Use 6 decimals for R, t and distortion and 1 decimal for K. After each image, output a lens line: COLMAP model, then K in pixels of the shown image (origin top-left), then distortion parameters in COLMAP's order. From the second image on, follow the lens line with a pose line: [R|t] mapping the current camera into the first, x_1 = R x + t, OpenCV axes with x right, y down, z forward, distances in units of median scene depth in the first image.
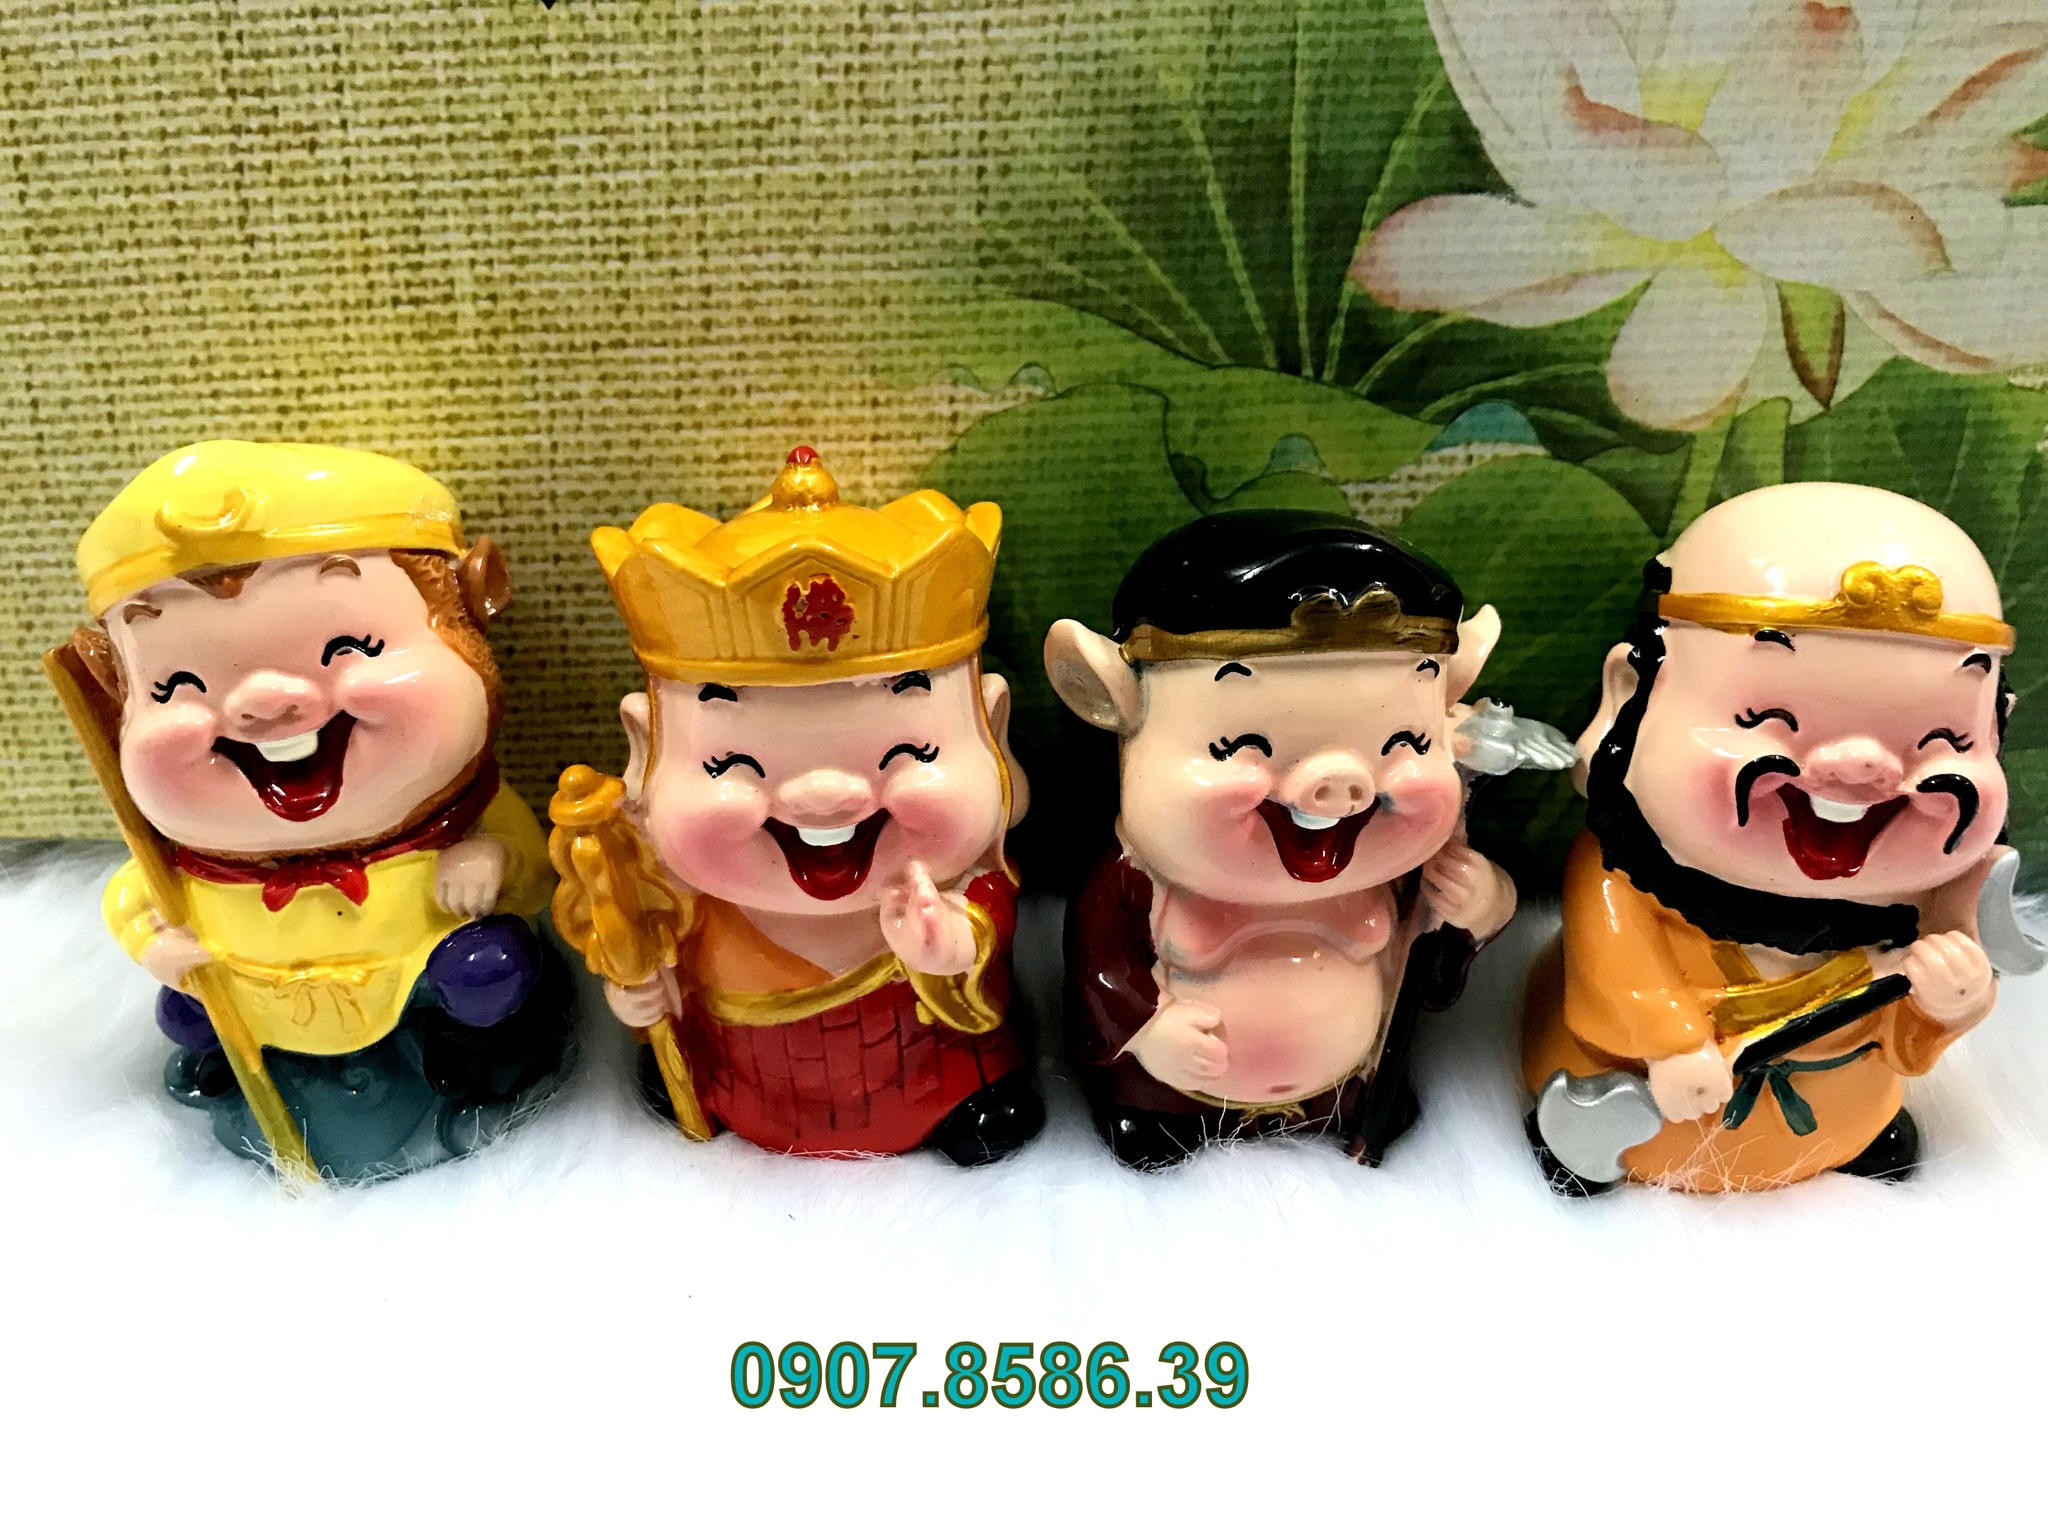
lens RADIAL K [[1751.9, 0, 1029.3], [0, 1751.9, 721.0], [0, 0, 1]] dist [-0.048742, 0.085301]
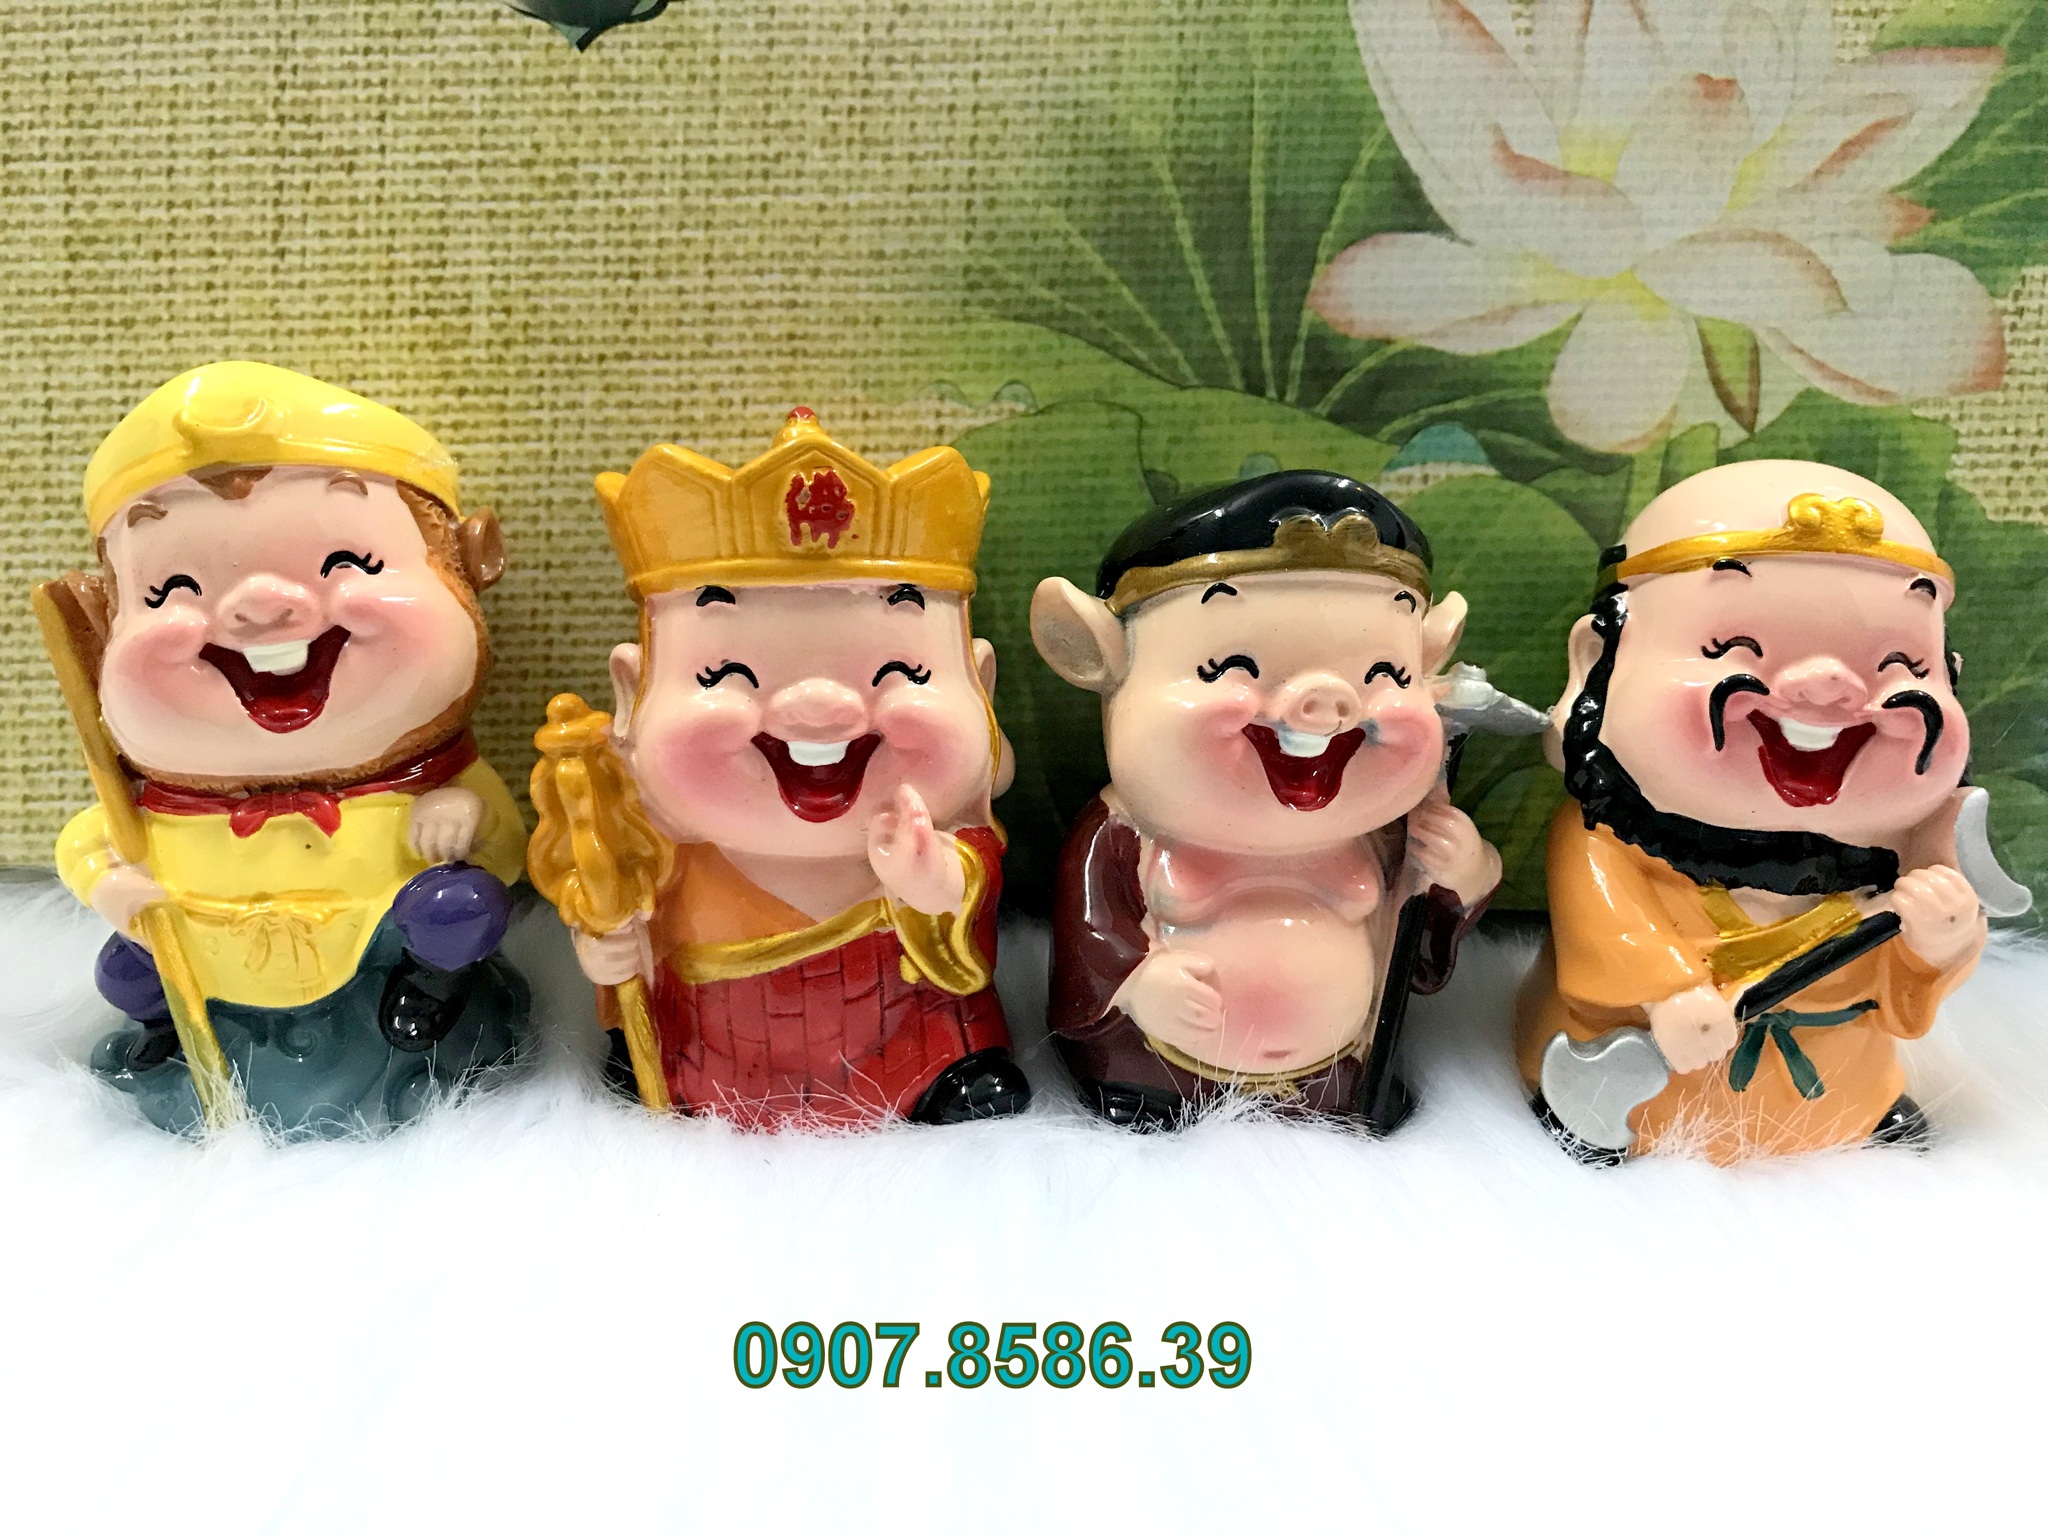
lens RADIAL K [[1744.8, 0, 1027.9], [0, 1744.8, 718.8], [0, 0, 1]] dist [-0.031701, 0.055284]
pose [[0.999024, 0.008146, 0.043421, -0.035380], [0.003244, 0.966674, -0.255990, 0.271921], [-0.044059, 0.255880, 0.965704, 0.027300]]
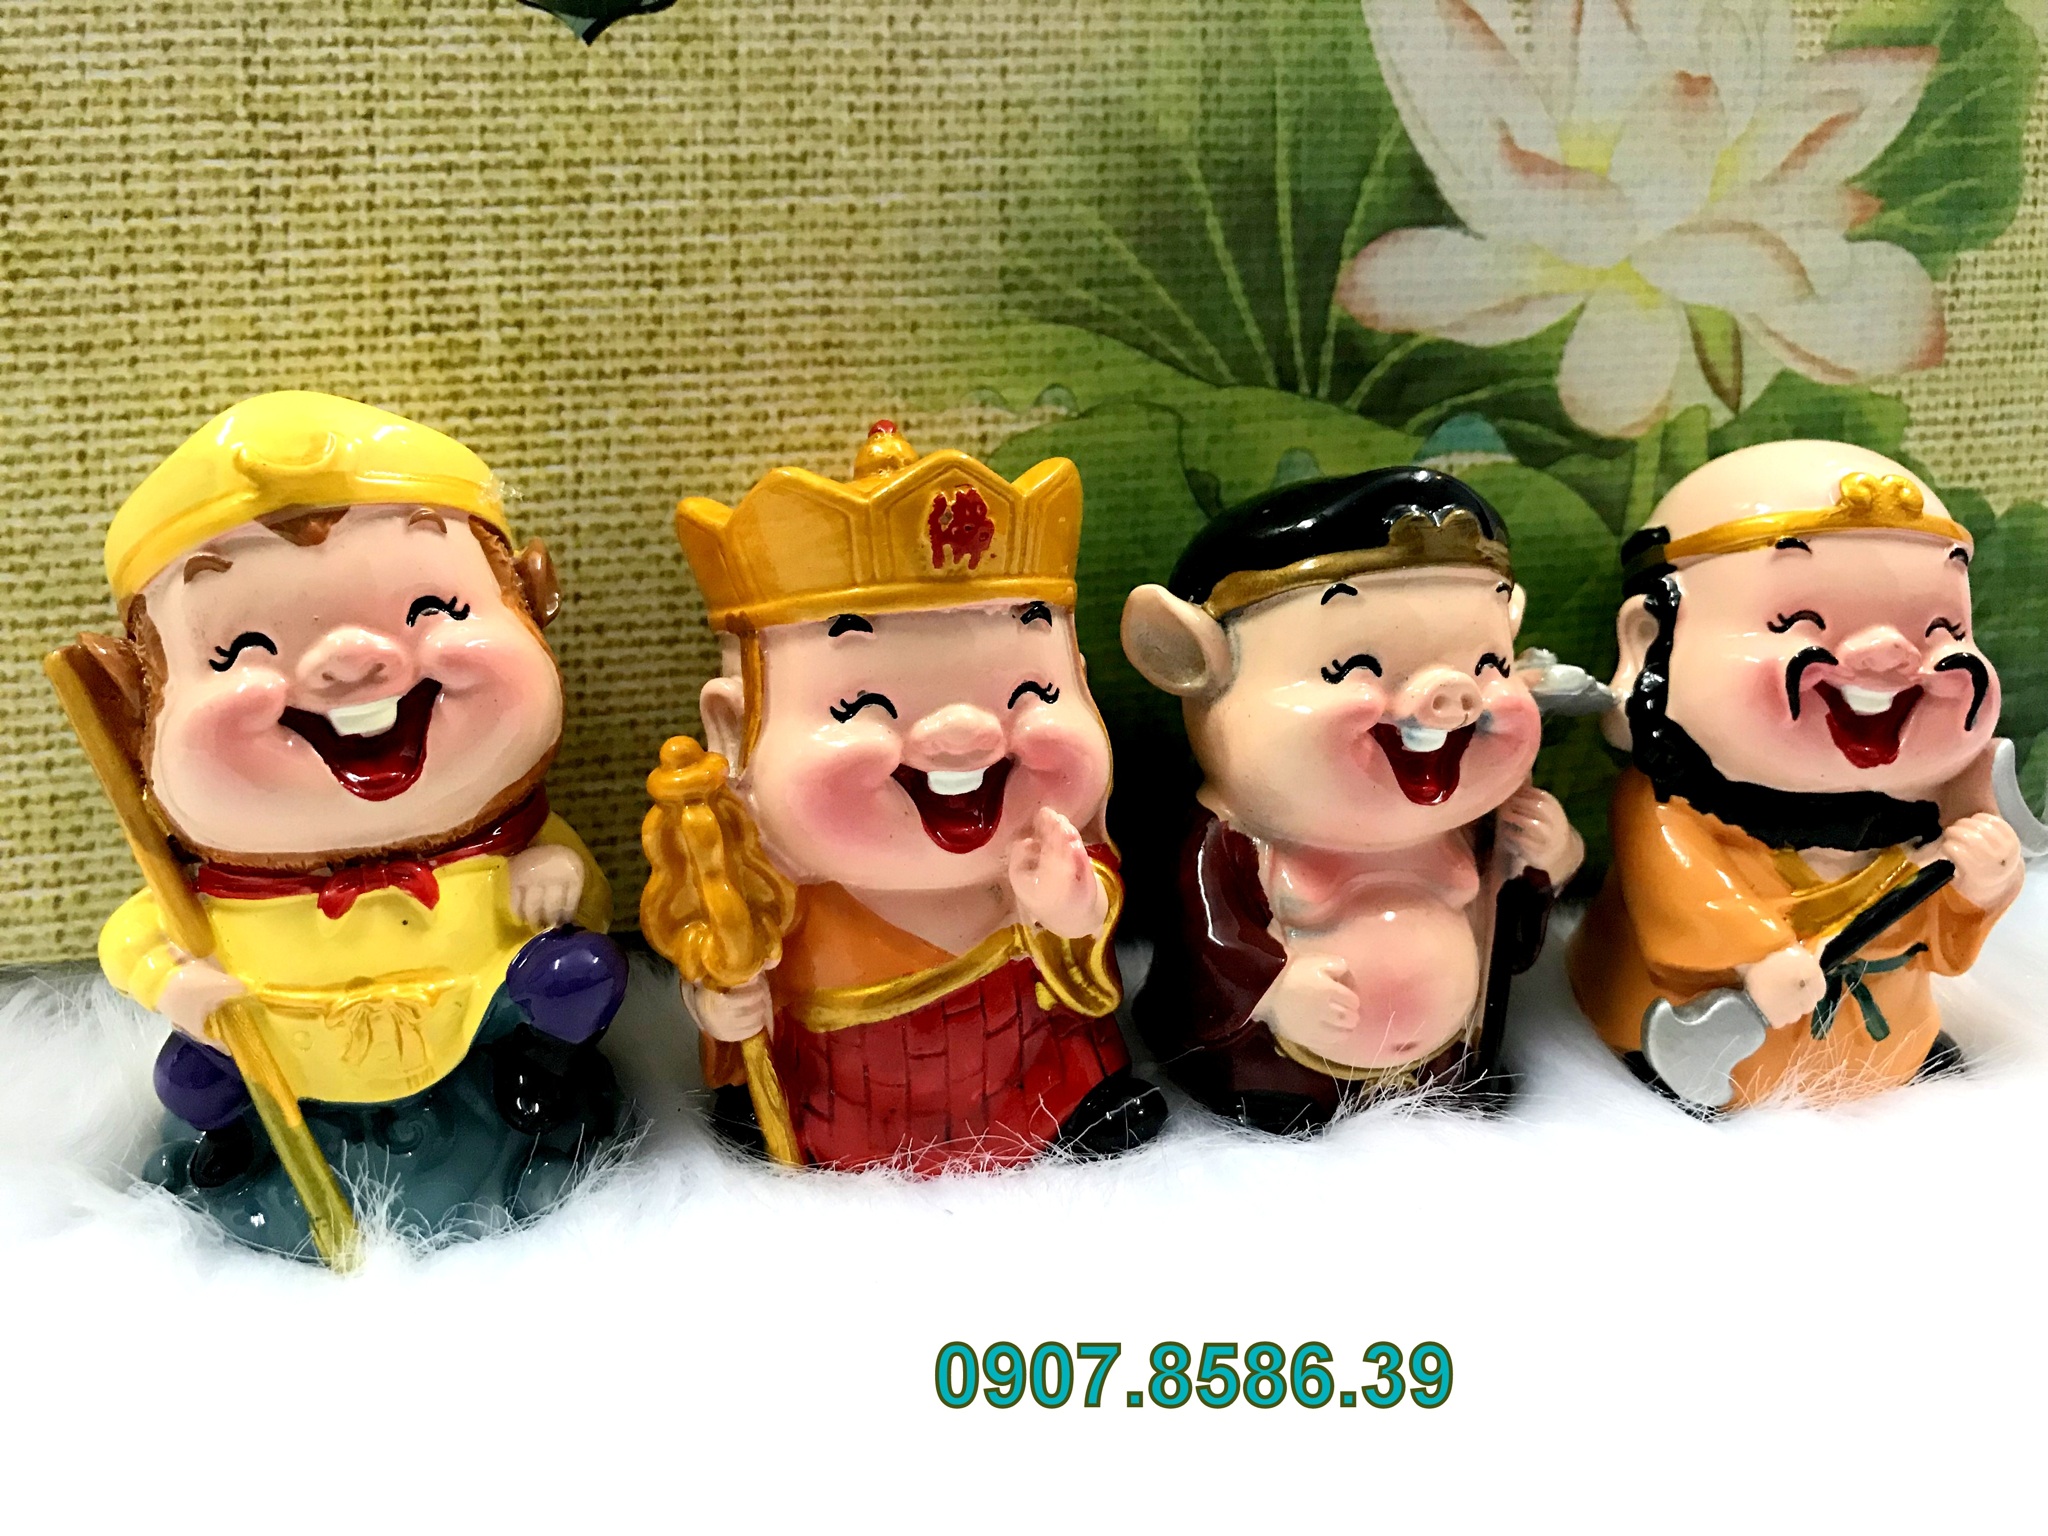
lens RADIAL K [[1744.8, 0, 1027.9], [0, 1744.8, 718.8], [0, 0, 1]] dist [-0.031701, 0.055284]
pose [[0.974525, -0.054275, 0.217611, -0.256543], [0.106484, 0.965912, -0.235956, 0.236113], [-0.197387, 0.253117, 0.947085, 0.071257]]
